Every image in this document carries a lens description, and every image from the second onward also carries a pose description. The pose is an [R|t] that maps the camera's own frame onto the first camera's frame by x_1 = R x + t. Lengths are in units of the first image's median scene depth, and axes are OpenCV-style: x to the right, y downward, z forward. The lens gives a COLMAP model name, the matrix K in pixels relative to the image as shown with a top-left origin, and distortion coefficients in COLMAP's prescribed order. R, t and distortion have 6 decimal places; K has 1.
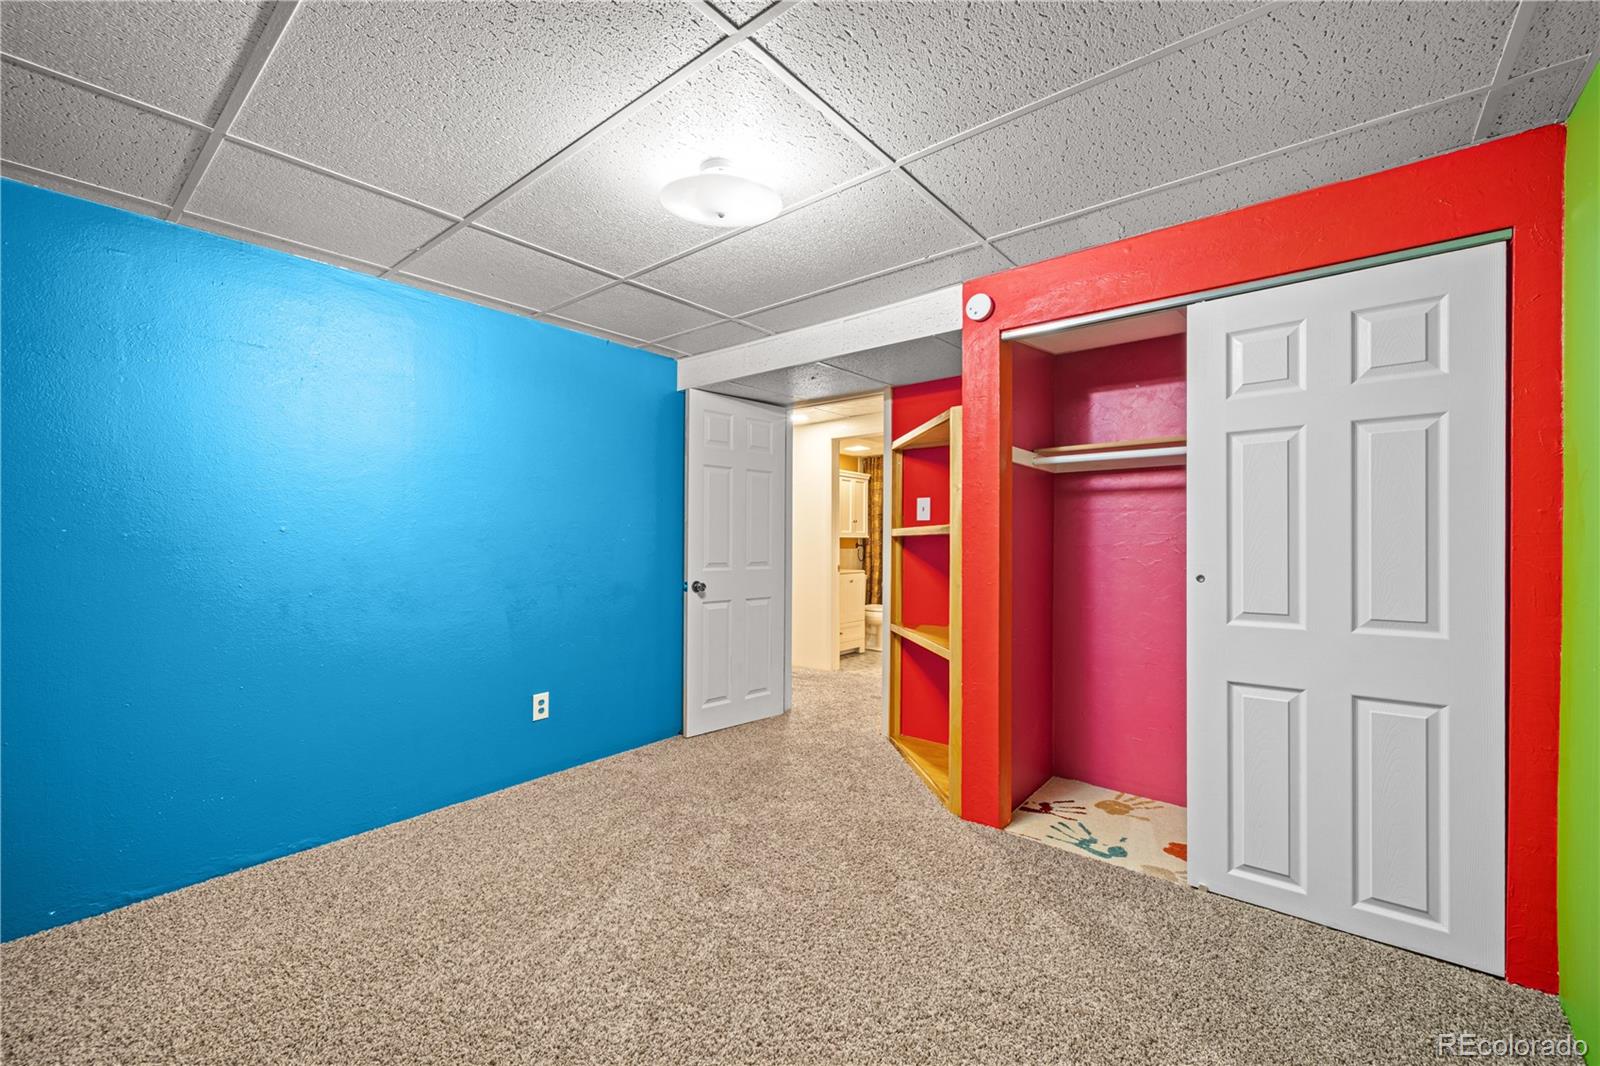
lens RADIAL K [[649.4, 0, 800.4], [0, 649.4, 536.3], [0, 0, 1]] dist [0.005674, 0.000074]
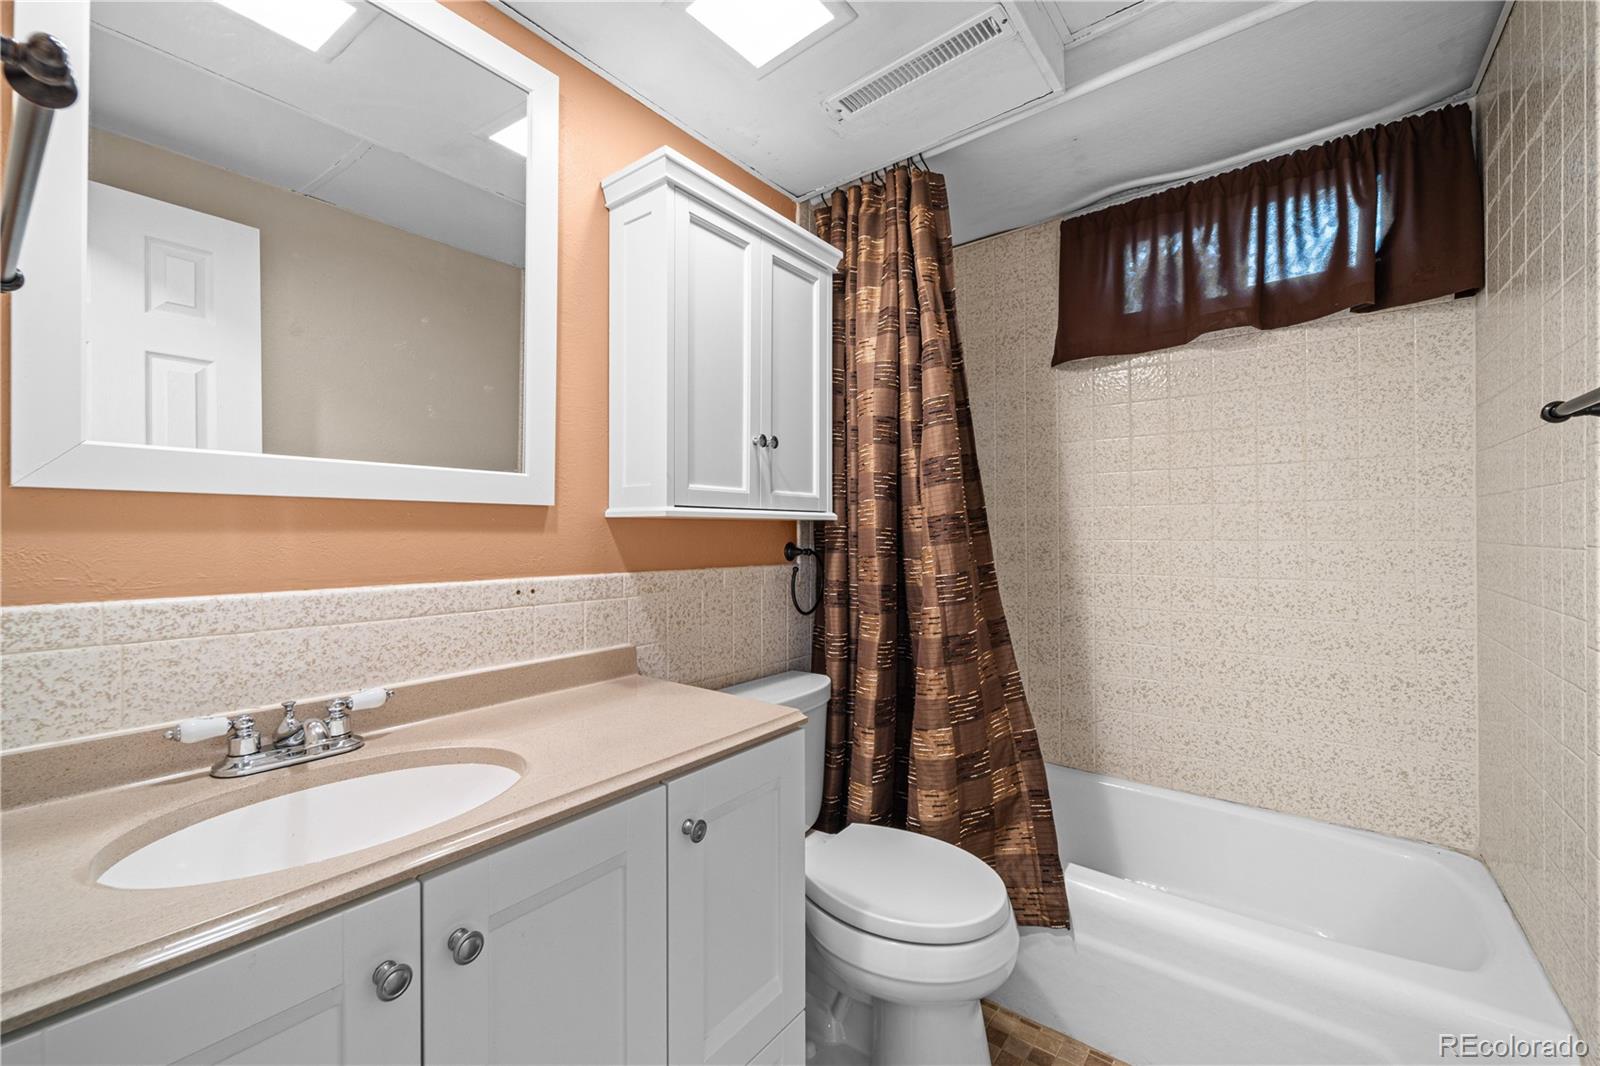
lens RADIAL K [[649.4, 0, 800.3], [0, 649.4, 532.4], [0, 0, 1]] dist [0.005674, 0.000074]
pose [[0.999600, -0.003173, 0.028103, 0.085736], [0.003151, 0.999995, 0.000840, 0.006528], [-0.028106, -0.000751, 0.999605, 0.766230]]
